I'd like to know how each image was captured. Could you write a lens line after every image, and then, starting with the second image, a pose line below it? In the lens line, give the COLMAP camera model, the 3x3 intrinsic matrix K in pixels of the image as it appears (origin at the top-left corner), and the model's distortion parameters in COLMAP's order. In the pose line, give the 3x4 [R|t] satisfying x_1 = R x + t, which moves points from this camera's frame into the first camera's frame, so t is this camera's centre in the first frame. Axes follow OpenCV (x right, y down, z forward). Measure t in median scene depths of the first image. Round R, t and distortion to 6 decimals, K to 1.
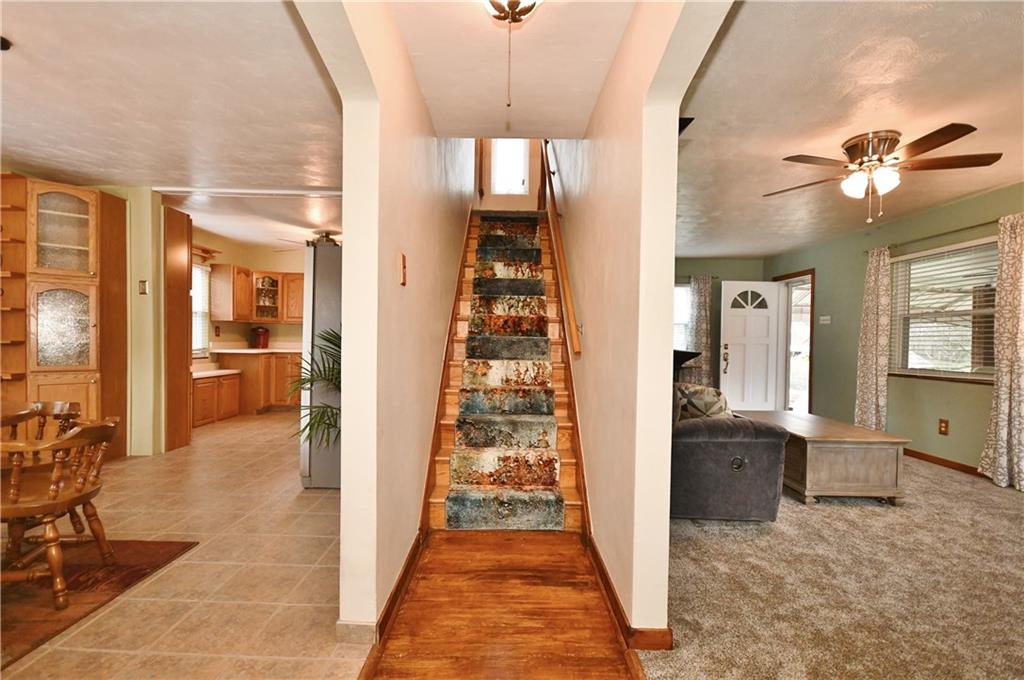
lens RADIAL K [[458.9, 0, 506.6], [0, 458.9, 347.1], [0, 0, 1]] dist [0.000161, -0.012528]
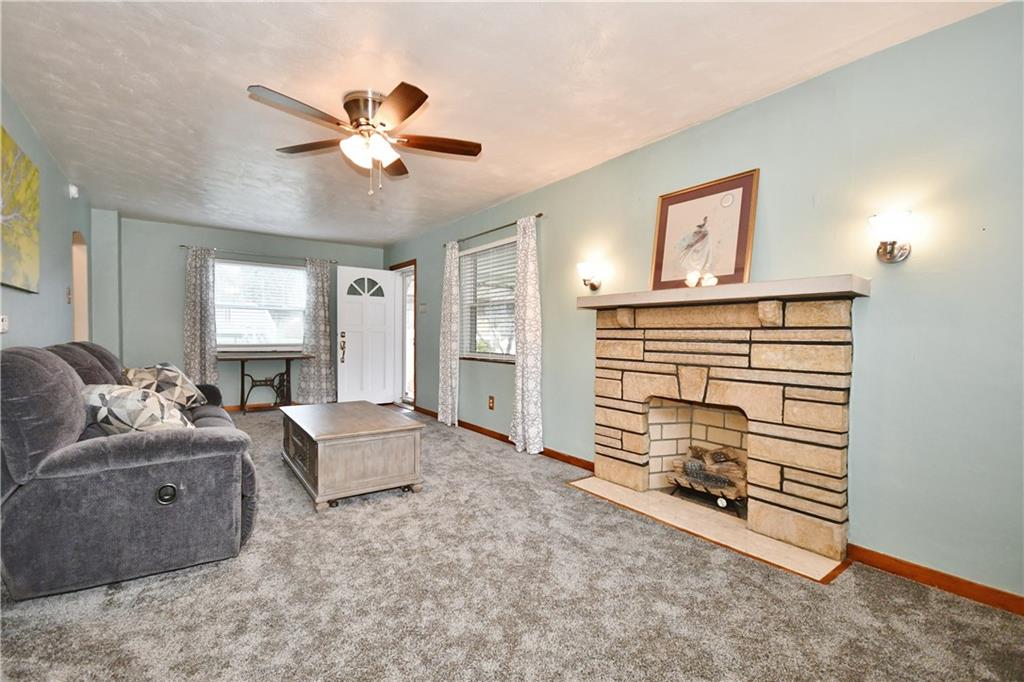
lens RADIAL K [[449.3, 0, 505.8], [0, 449.3, 345.2], [0, 0, 1]] dist [-0.000419, -0.000577]
pose [[0.800005, -0.021163, 0.599620, 0.392600], [0.011009, 0.999727, 0.020595, 0.010883], [-0.599893, -0.009875, 0.800020, 0.095087]]
